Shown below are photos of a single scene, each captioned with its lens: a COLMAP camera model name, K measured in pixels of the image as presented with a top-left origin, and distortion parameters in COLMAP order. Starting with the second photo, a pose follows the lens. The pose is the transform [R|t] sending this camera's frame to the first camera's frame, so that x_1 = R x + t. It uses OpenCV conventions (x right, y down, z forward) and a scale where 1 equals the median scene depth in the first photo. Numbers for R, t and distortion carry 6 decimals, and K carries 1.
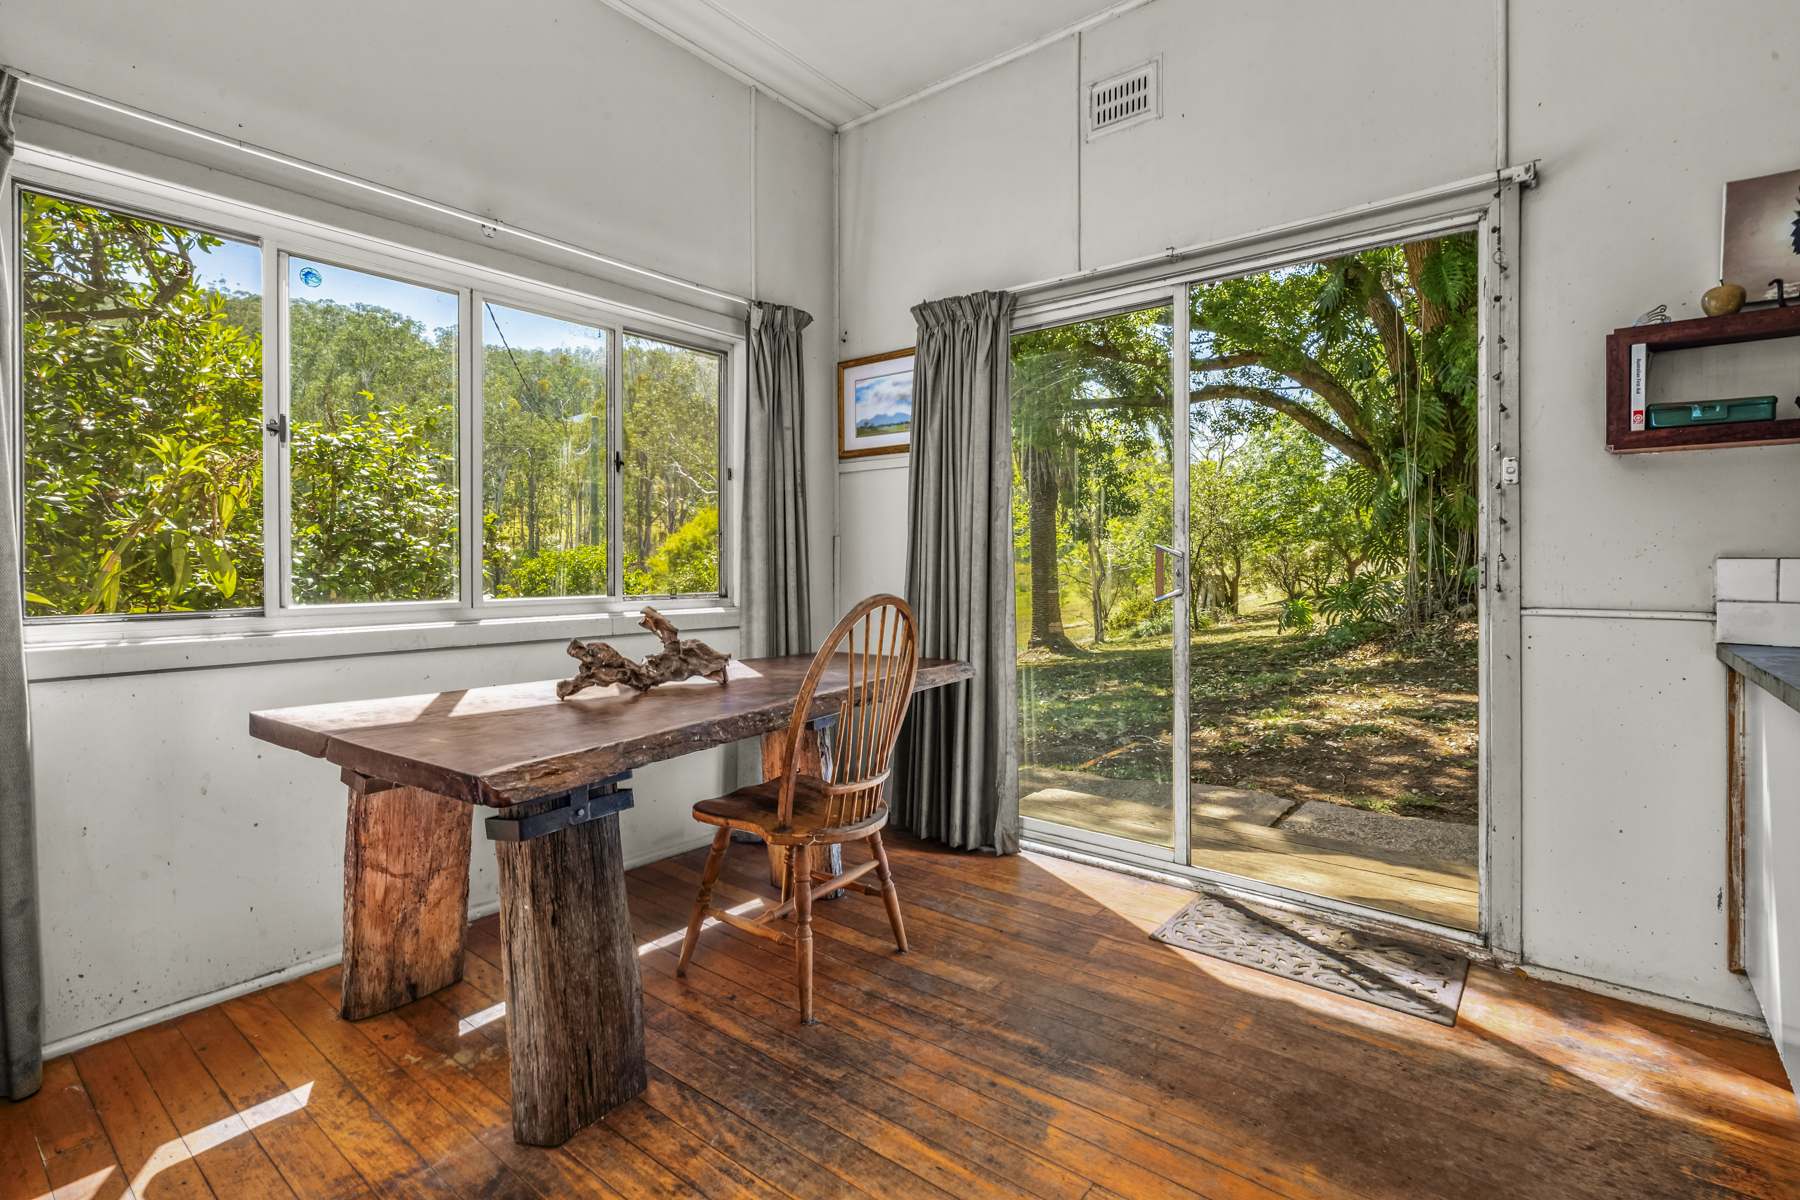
lens RADIAL K [[832.9, 0, 895.4], [0, 832.9, 576.5], [0, 0, 1]] dist [-0.003501, -0.000541]
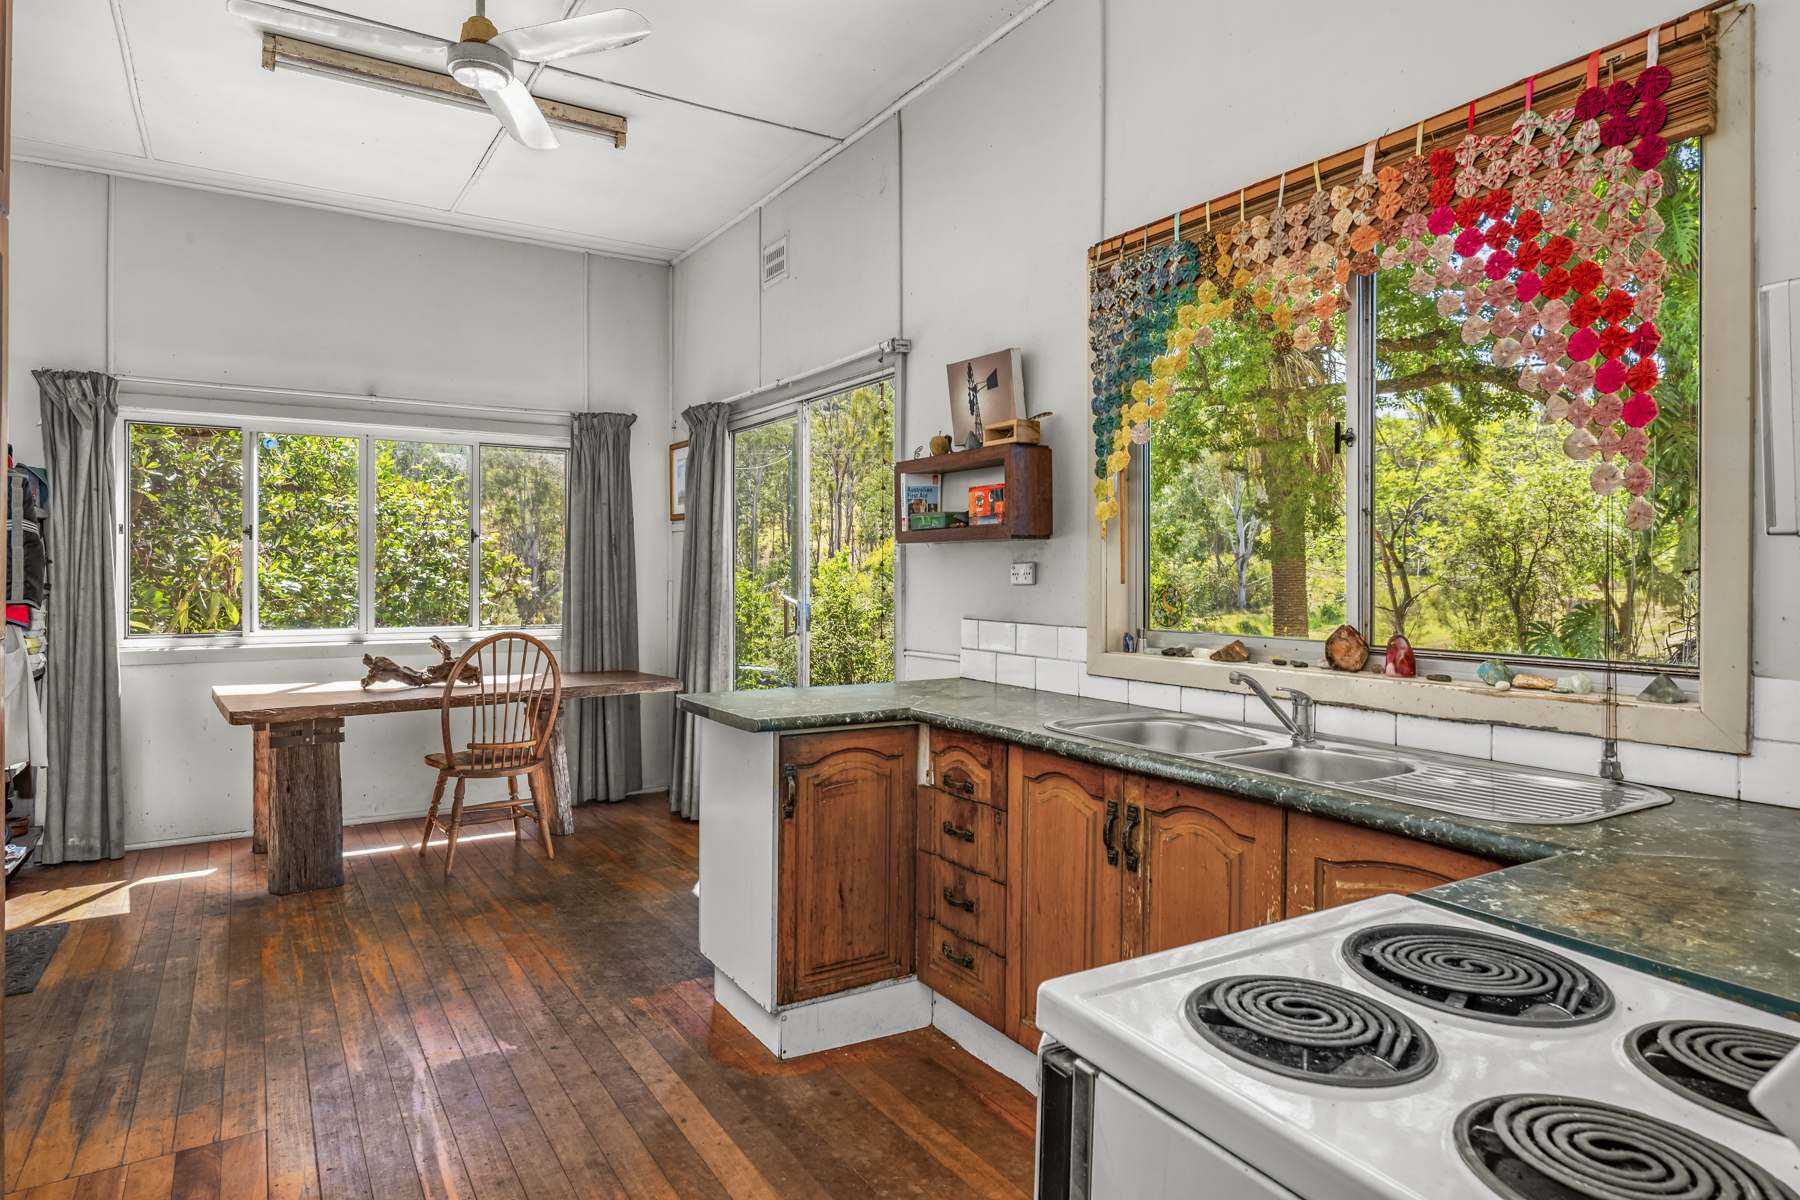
lens RADIAL K [[1051.8, 0, 900.2], [0, 1051.8, 589.0], [0, 0, 1]] dist [0.001739, 0.000670]
pose [[0.945265, 0.006515, -0.326239, 1.251353], [-0.007087, 0.999975, -0.000563, -0.060690], [0.326227, 0.002844, 0.945287, -0.648368]]
